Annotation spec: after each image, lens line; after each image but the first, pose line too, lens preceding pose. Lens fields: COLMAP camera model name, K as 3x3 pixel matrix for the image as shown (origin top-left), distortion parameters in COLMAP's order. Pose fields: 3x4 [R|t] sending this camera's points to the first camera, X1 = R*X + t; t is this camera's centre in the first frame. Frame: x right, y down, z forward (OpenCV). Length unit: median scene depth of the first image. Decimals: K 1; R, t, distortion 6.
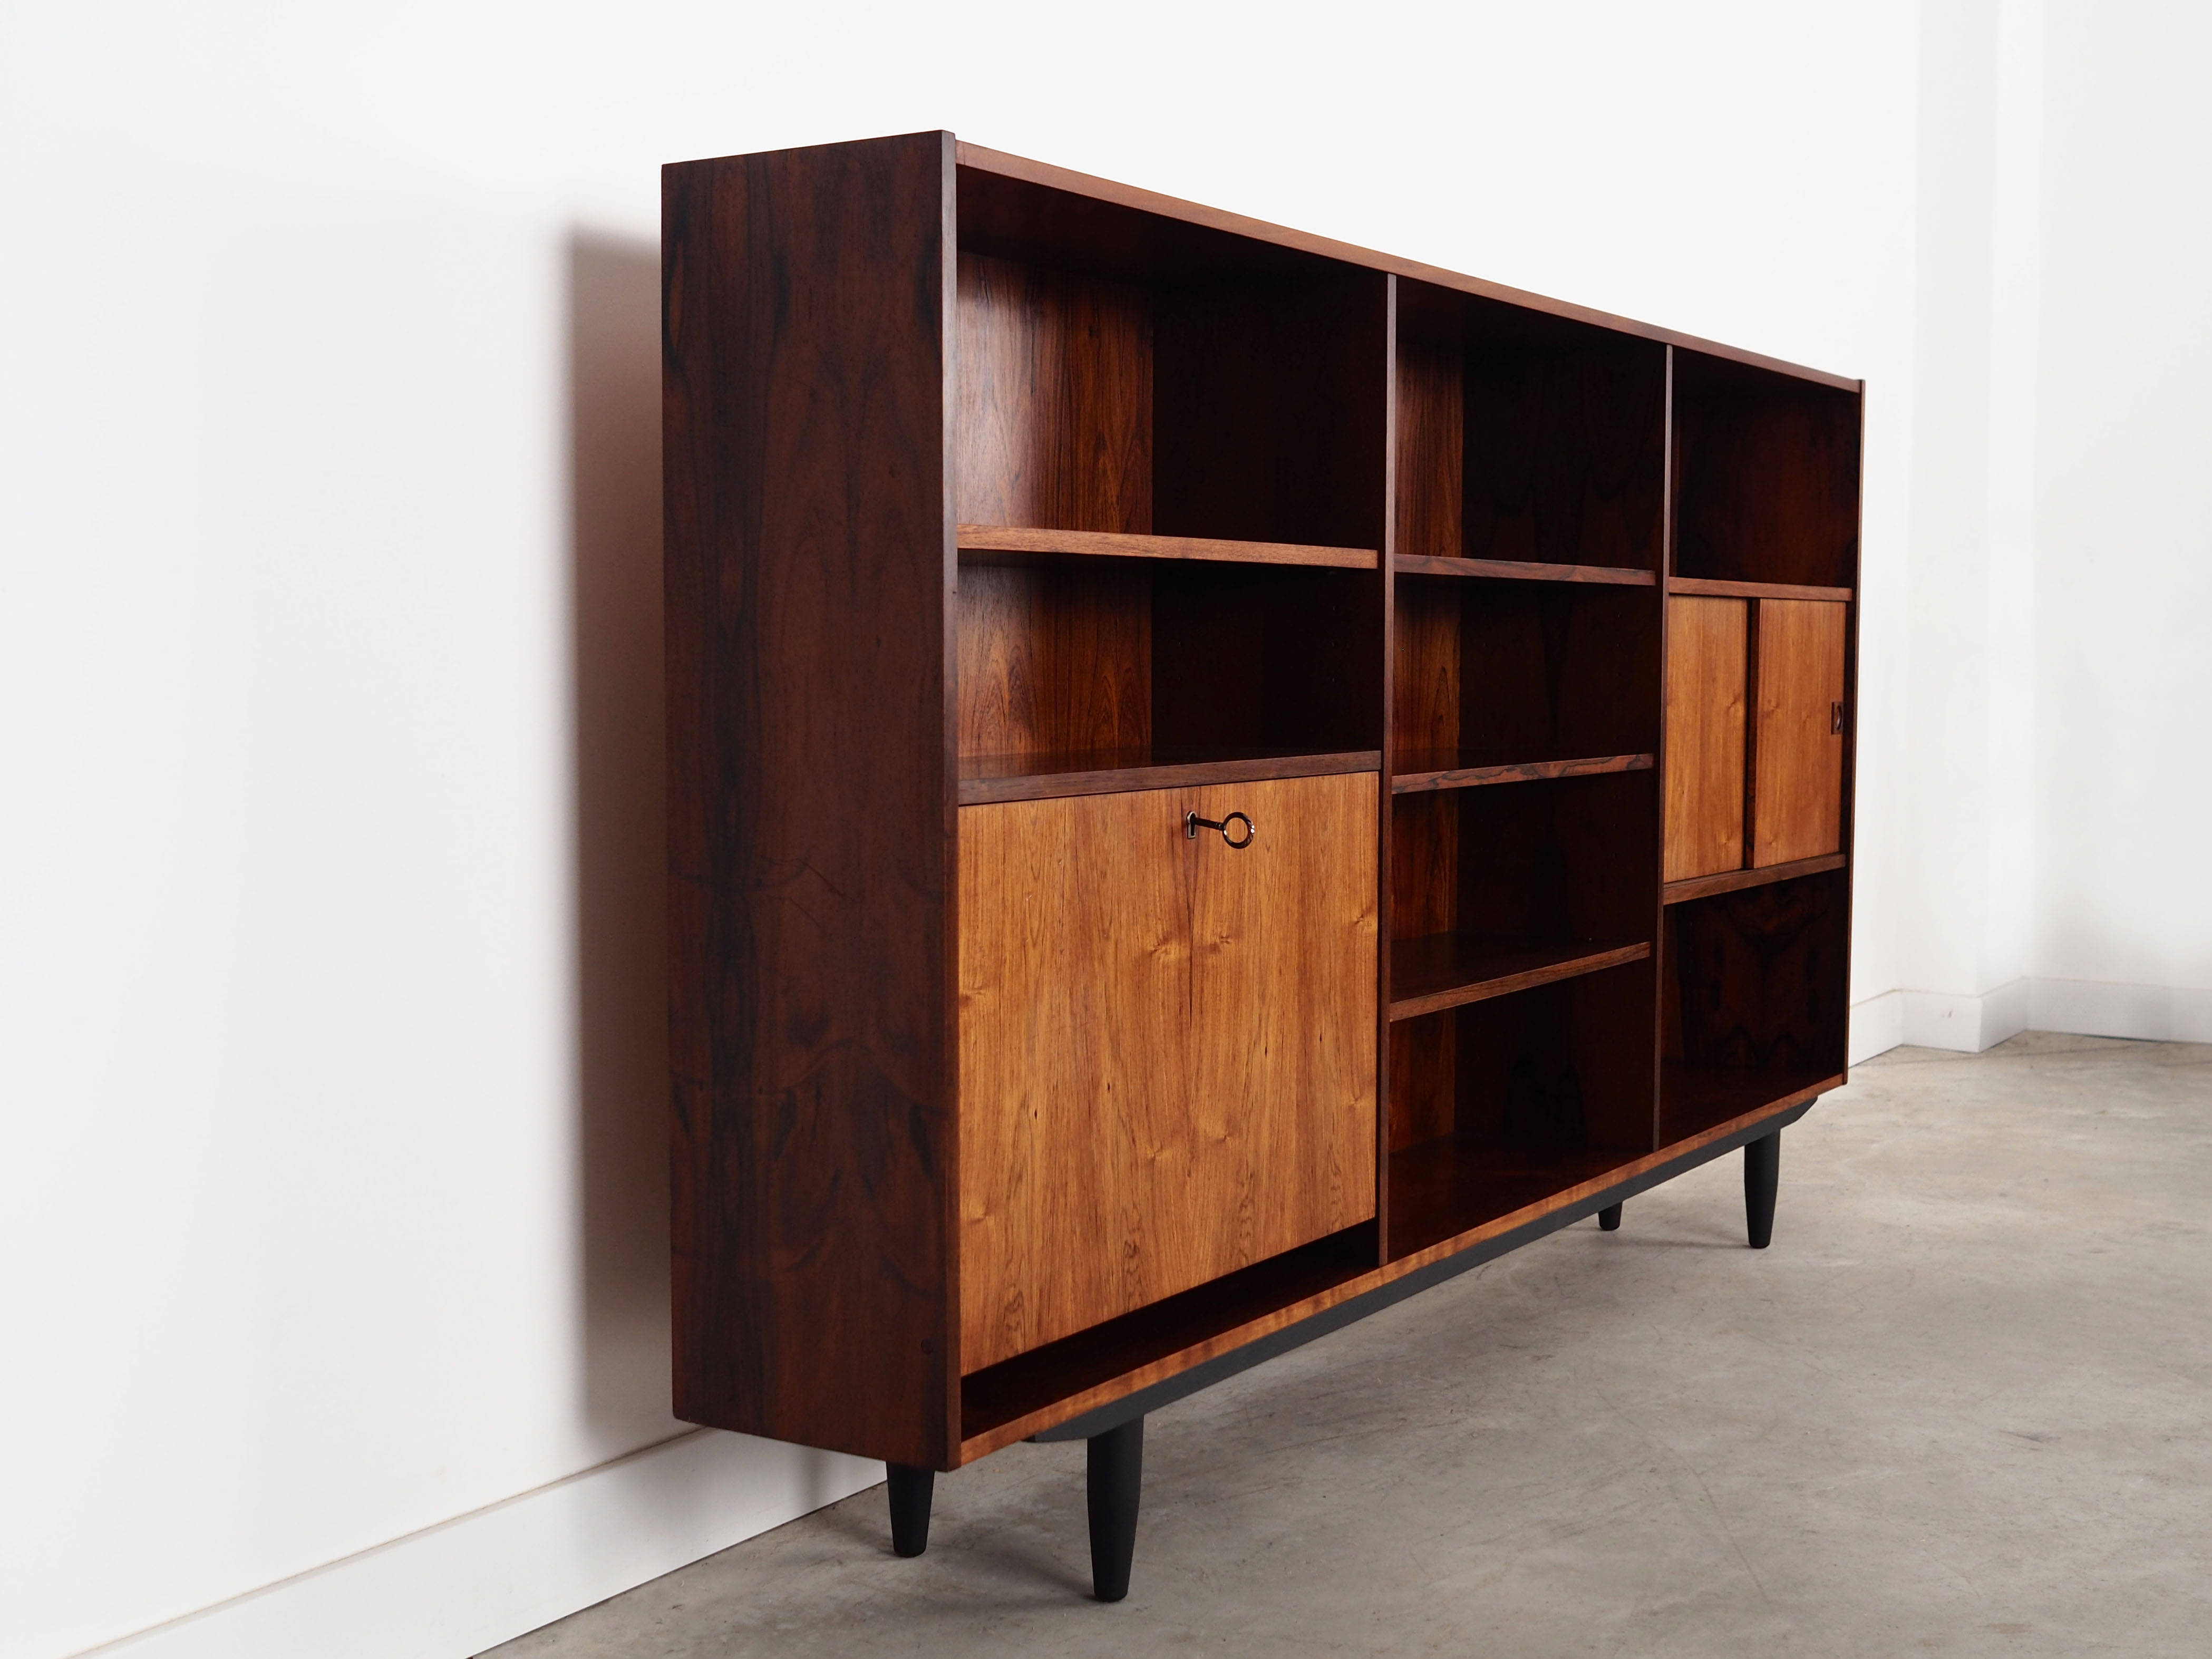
lens RADIAL K [[2740.9, 0, 1109.8], [0, 2740.9, 862.6], [0, 0, 1]] dist [-0.008781, -0.021926]
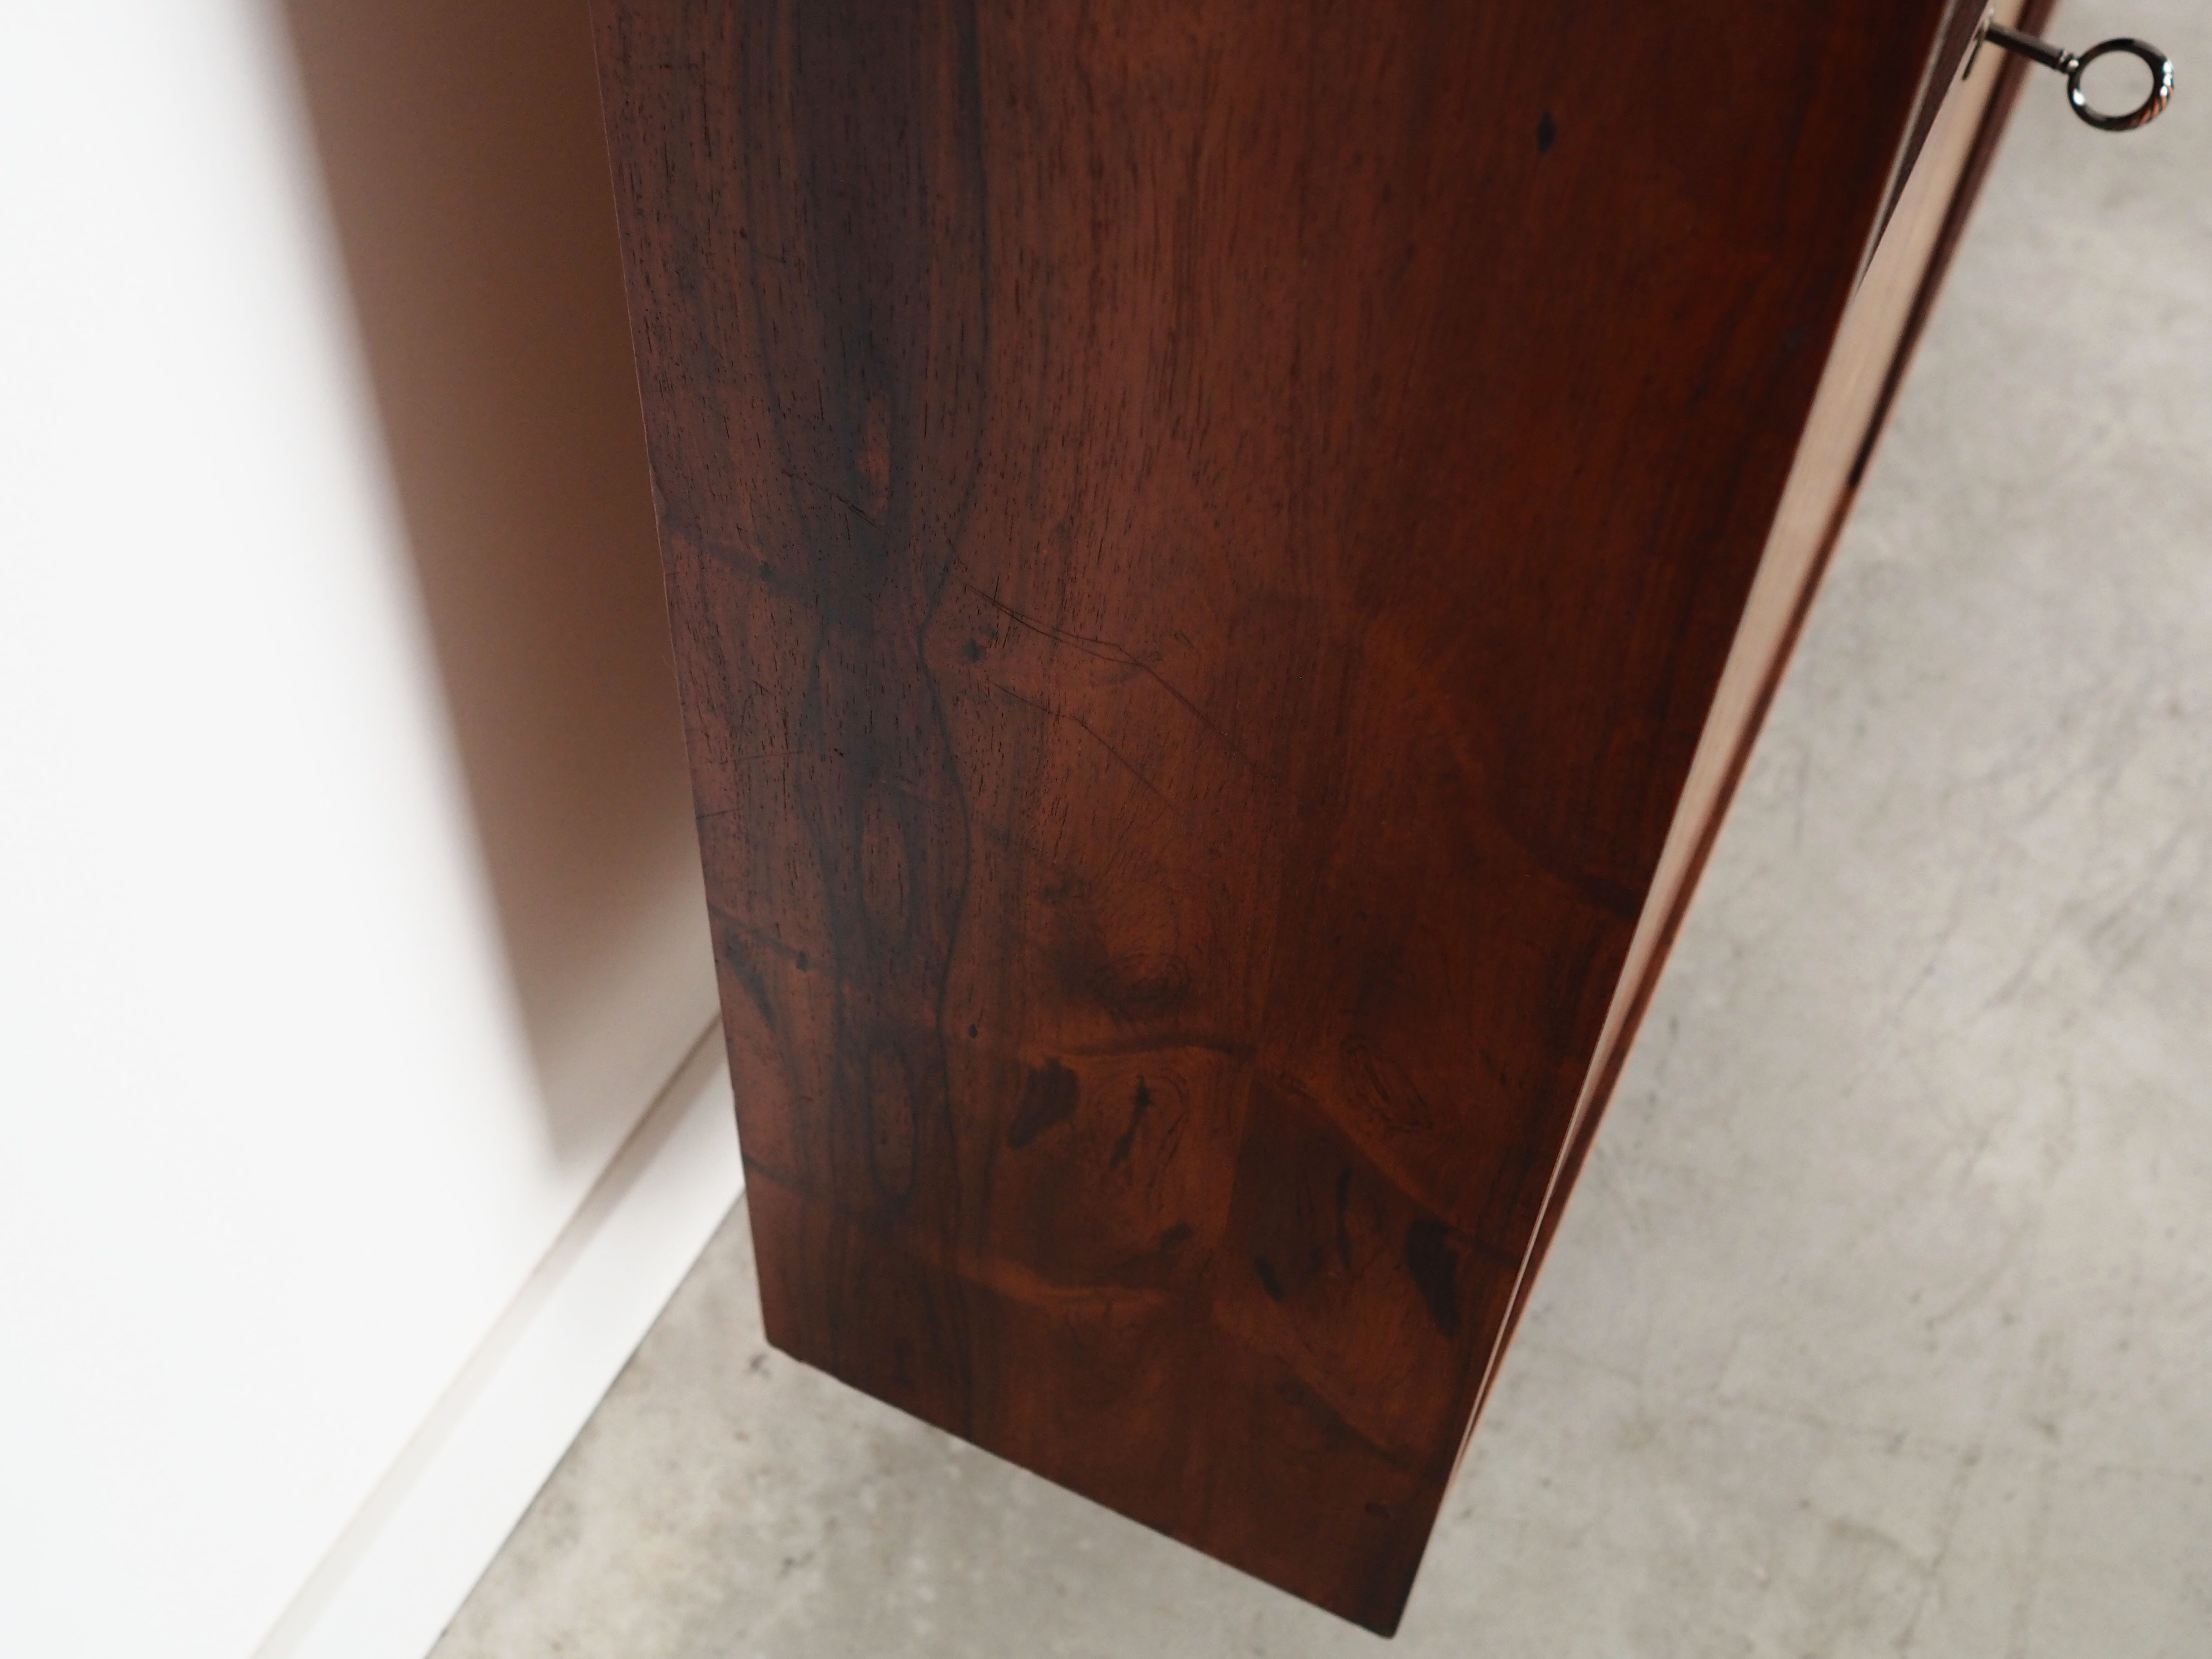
lens RADIAL K [[2339.6, 0, 1073.8], [0, 2339.6, 836.0], [0, 0, 1]] dist [-0.027735, -0.008545]
pose [[0.993516, -0.060334, 0.096367, -0.127875], [-0.025293, 0.709058, 0.704696, -0.153728], [-0.110847, -0.702564, 0.702934, 0.697768]]
